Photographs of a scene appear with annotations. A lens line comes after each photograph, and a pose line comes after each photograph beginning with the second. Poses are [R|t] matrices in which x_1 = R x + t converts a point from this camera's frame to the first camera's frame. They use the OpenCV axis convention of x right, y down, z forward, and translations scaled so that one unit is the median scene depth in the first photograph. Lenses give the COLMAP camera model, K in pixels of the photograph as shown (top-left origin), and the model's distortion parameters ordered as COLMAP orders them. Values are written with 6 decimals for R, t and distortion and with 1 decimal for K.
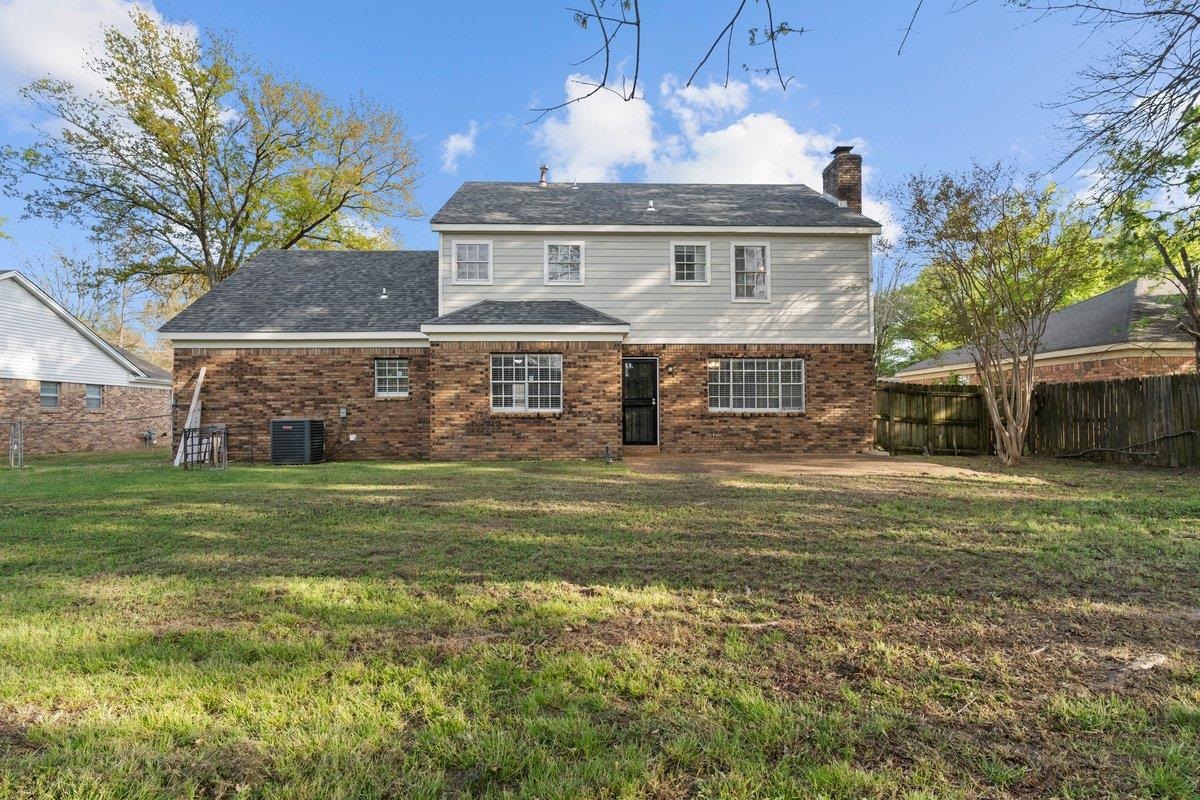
lens RADIAL K [[564.3, 0, 599.6], [0, 564.3, 361.1], [0, 0, 1]] dist [-0.002385, -0.000332]
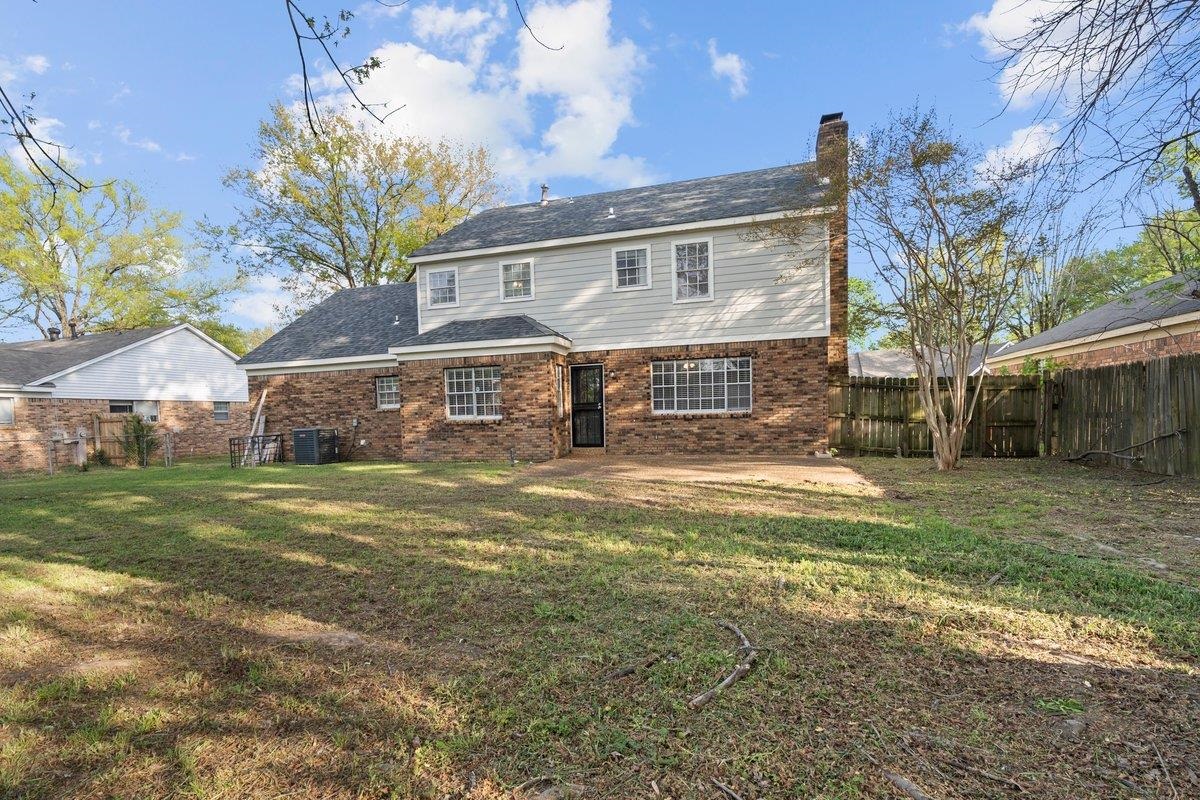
lens RADIAL K [[540.1, 0, 600.0], [0, 540.1, 400.0], [0, 0, 1]] dist [-0.001769, 0.000224]
pose [[0.949939, -0.031158, -0.310877, 0.407047], [0.053717, 0.996486, 0.064268, -0.003860], [0.307782, -0.077750, 0.948275, 0.050777]]
